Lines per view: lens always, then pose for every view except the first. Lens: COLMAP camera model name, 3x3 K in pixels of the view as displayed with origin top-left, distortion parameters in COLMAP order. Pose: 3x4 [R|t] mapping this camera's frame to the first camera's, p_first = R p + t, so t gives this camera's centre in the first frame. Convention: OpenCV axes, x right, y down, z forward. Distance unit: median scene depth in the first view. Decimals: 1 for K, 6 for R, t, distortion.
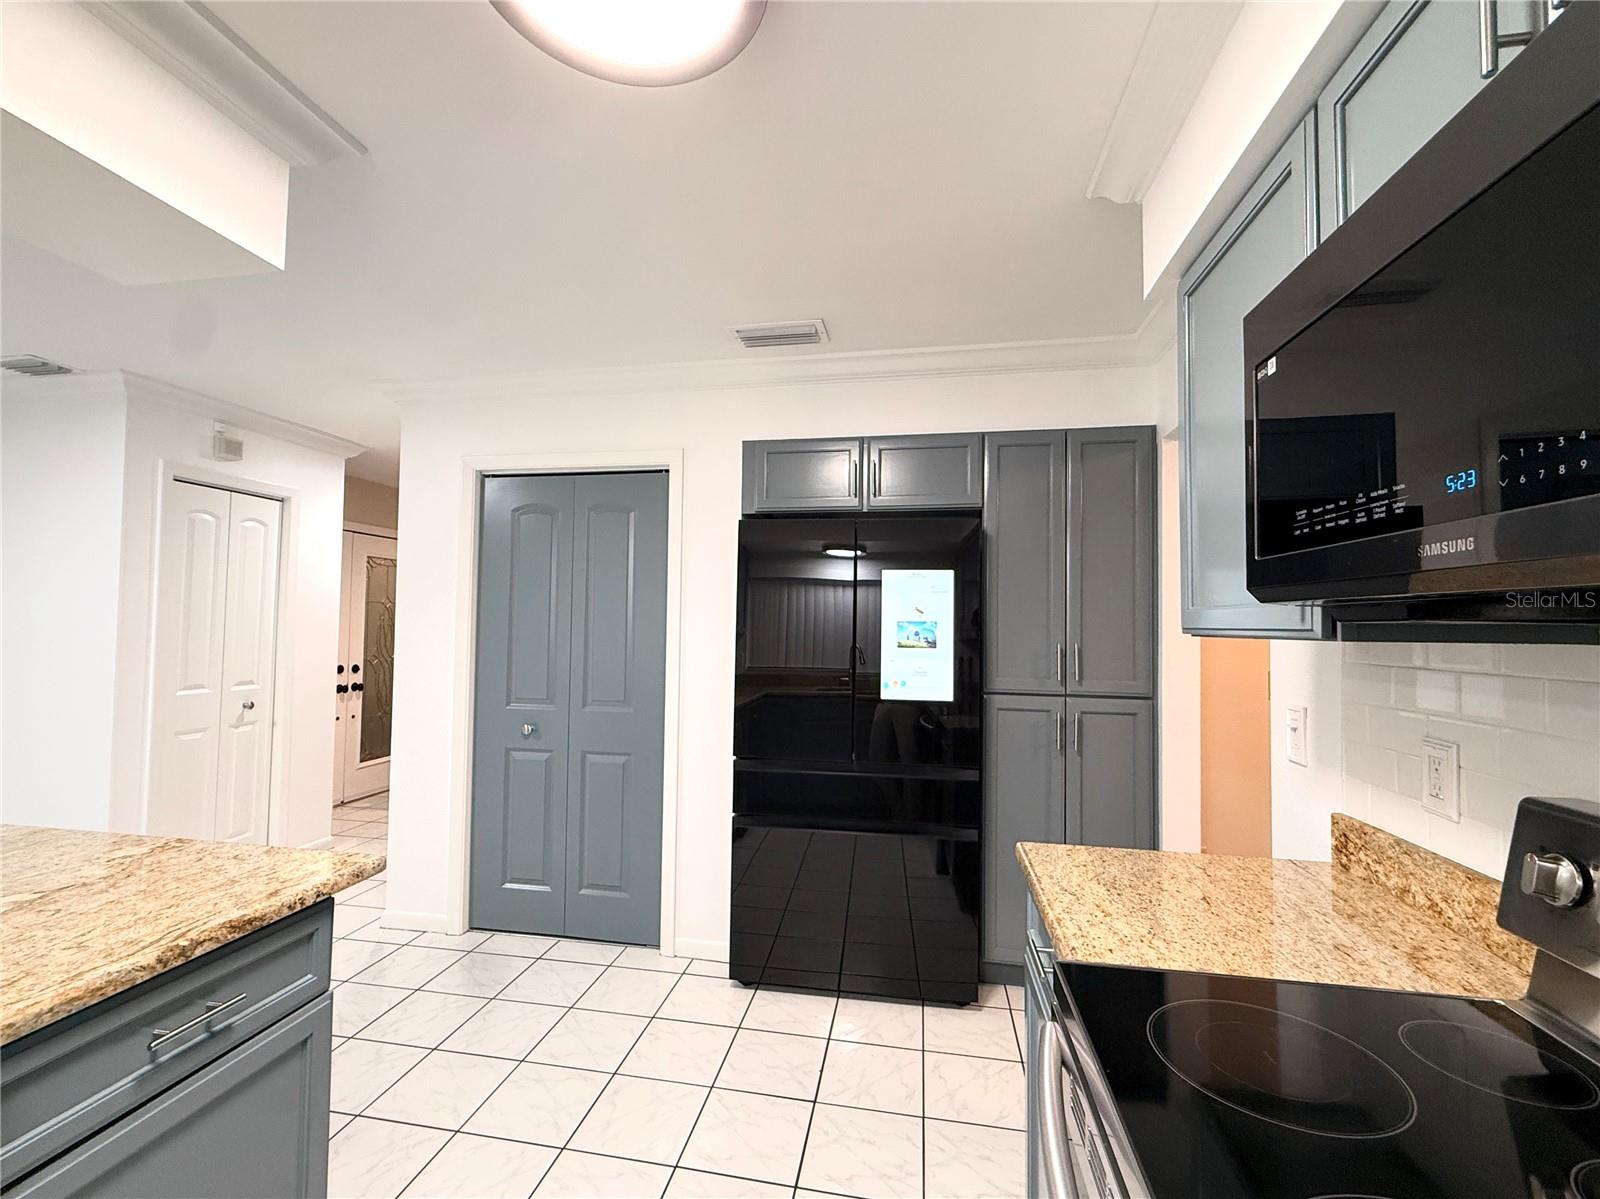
lens RADIAL K [[691.5, 0, 786.4], [0, 691.5, 601.7], [0, 0, 1]] dist [0.002115, 0.000377]
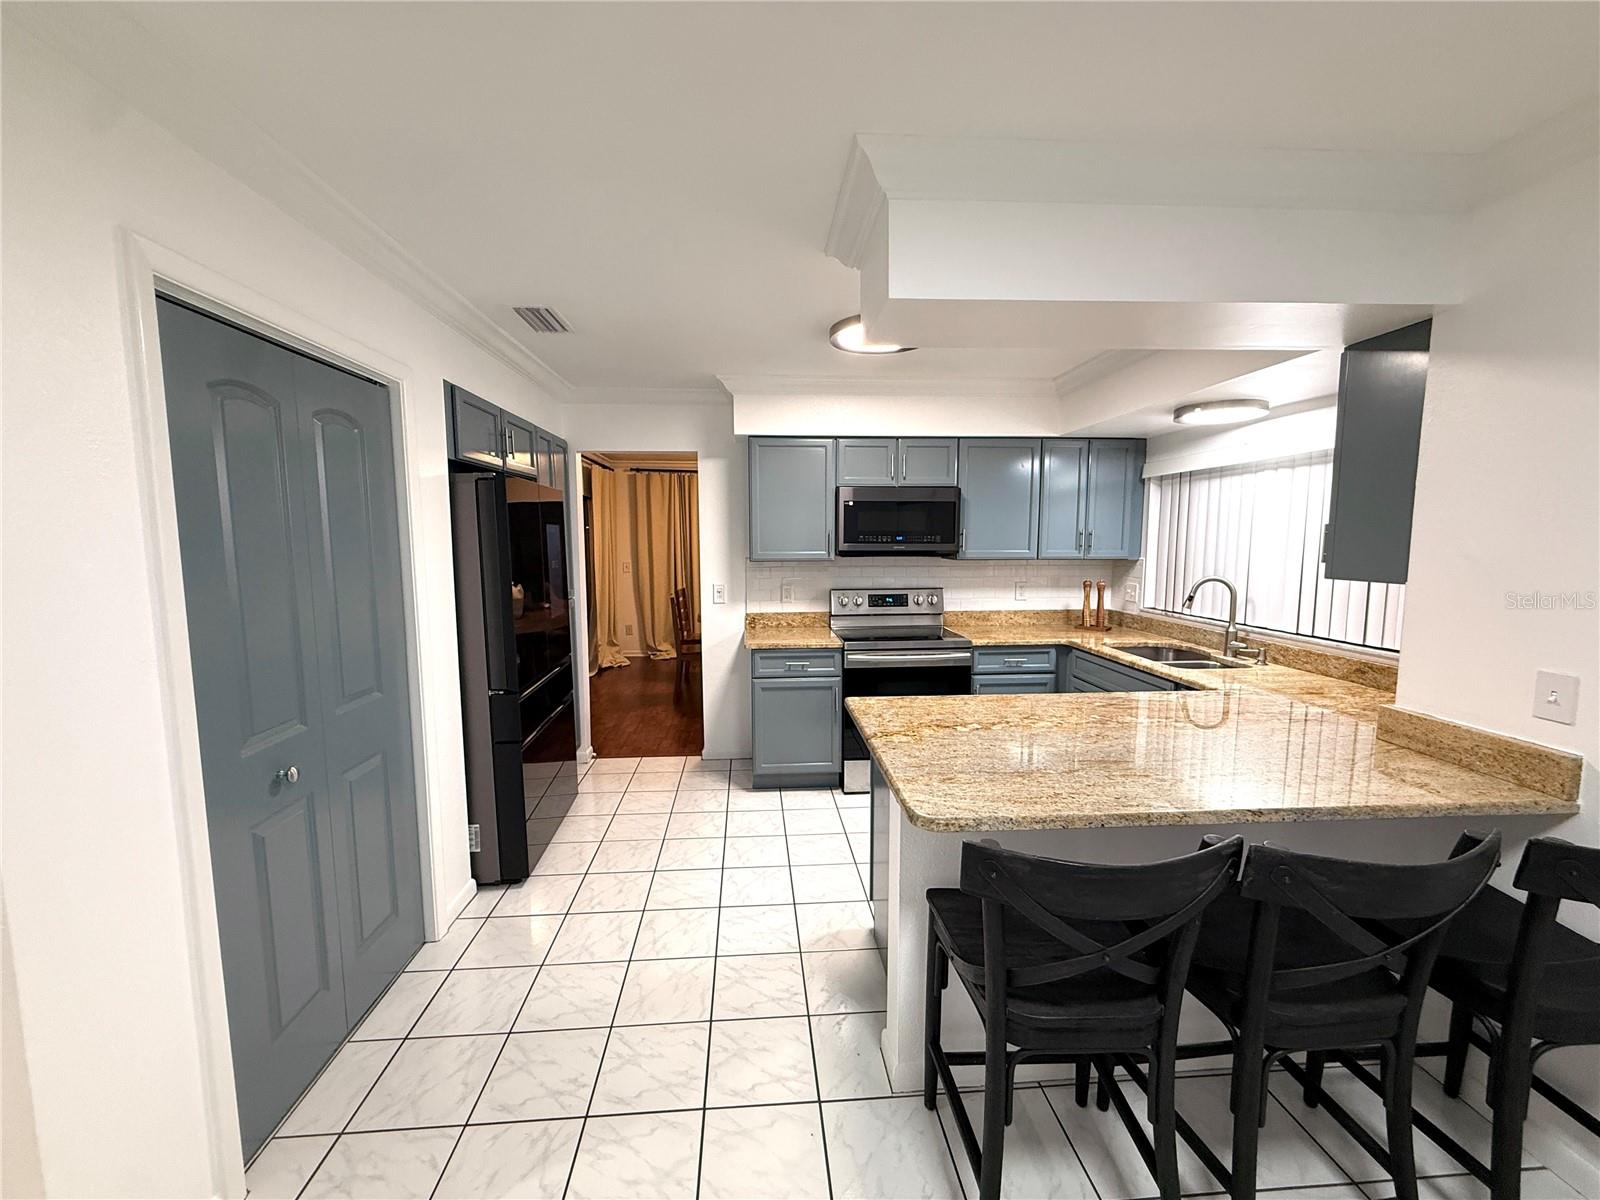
lens RADIAL K [[635.7, 0, 793.1], [0, 635.7, 599.2], [0, 0, 1]] dist [0.000322, -0.000268]
pose [[-0.252216, -0.106951, 0.961743, -1.199551], [-0.031511, 0.994254, 0.102303, -0.043146], [-0.967158, -0.004503, -0.254137, 0.863522]]
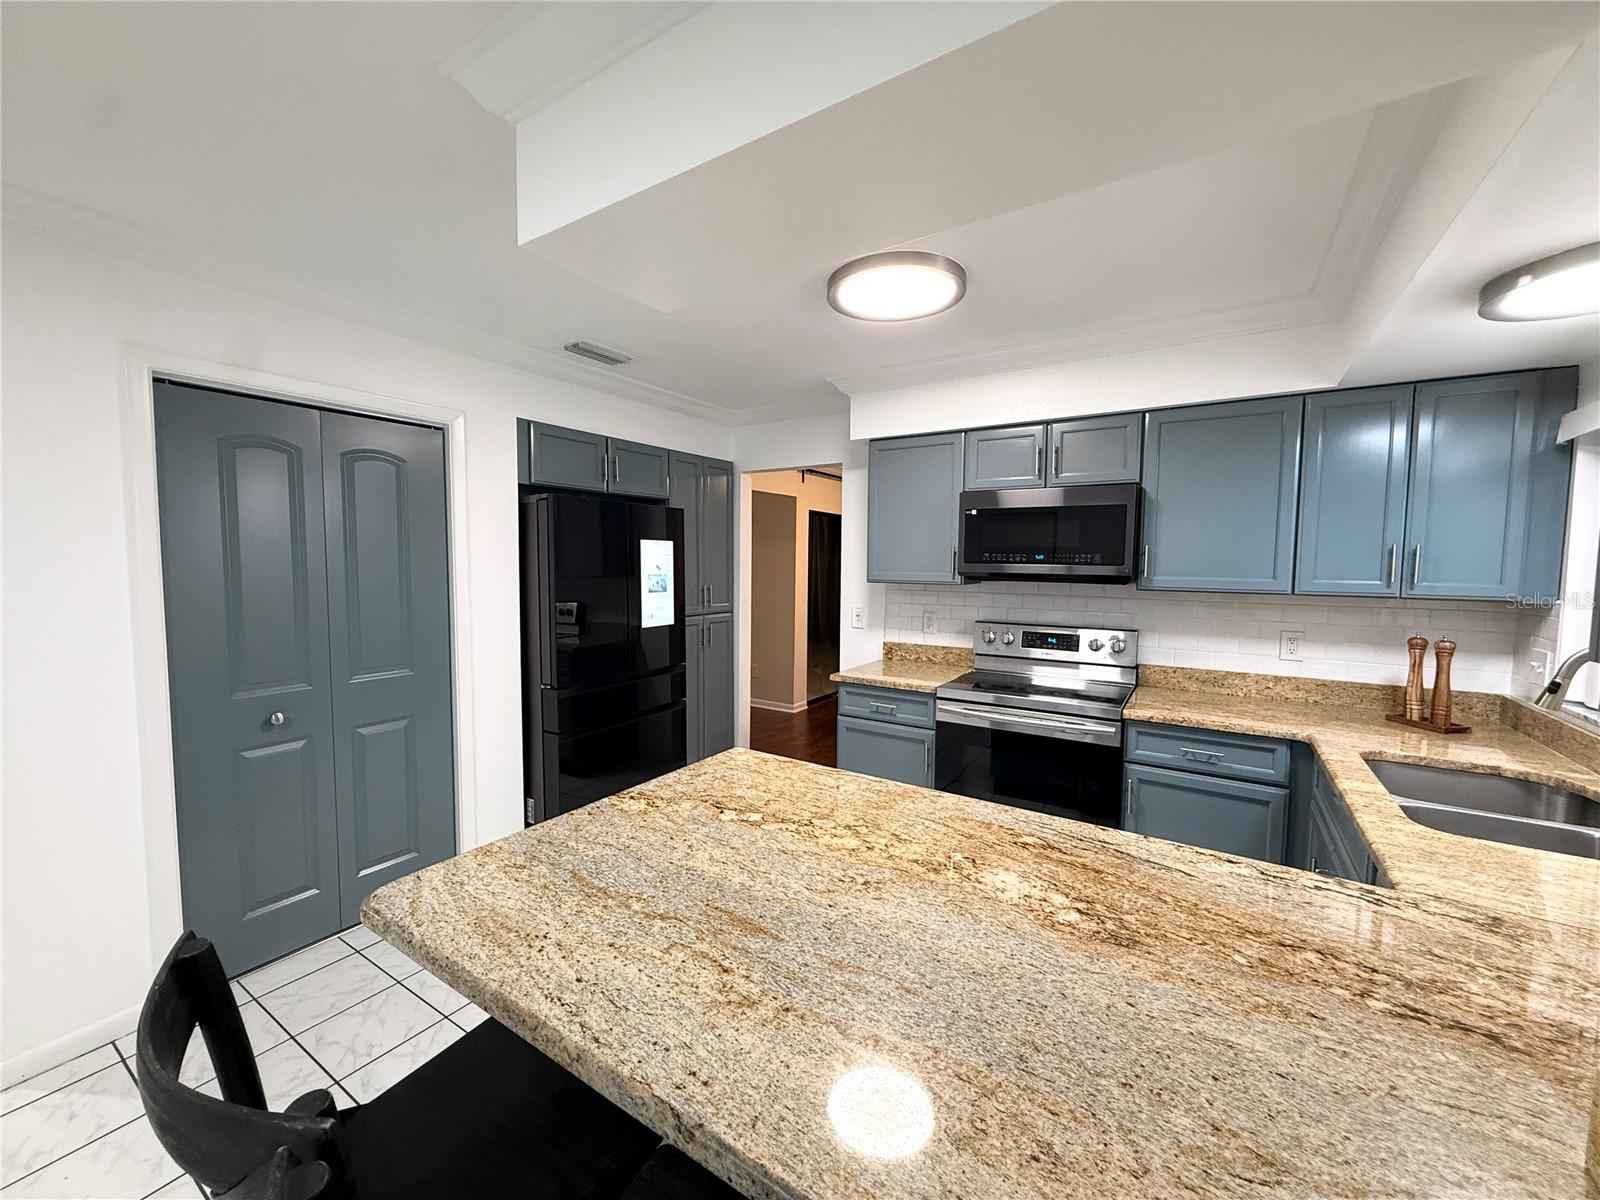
lens RADIAL K [[635.7, 0, 792.5], [0, 635.7, 596.4], [0, 0, 1]] dist [0.000322, -0.000268]
pose [[0.383403, -0.061684, 0.921519, -0.987475], [-0.034614, 0.996107, 0.081078, -0.046846], [-0.922932, -0.062983, 0.379775, 0.199837]]
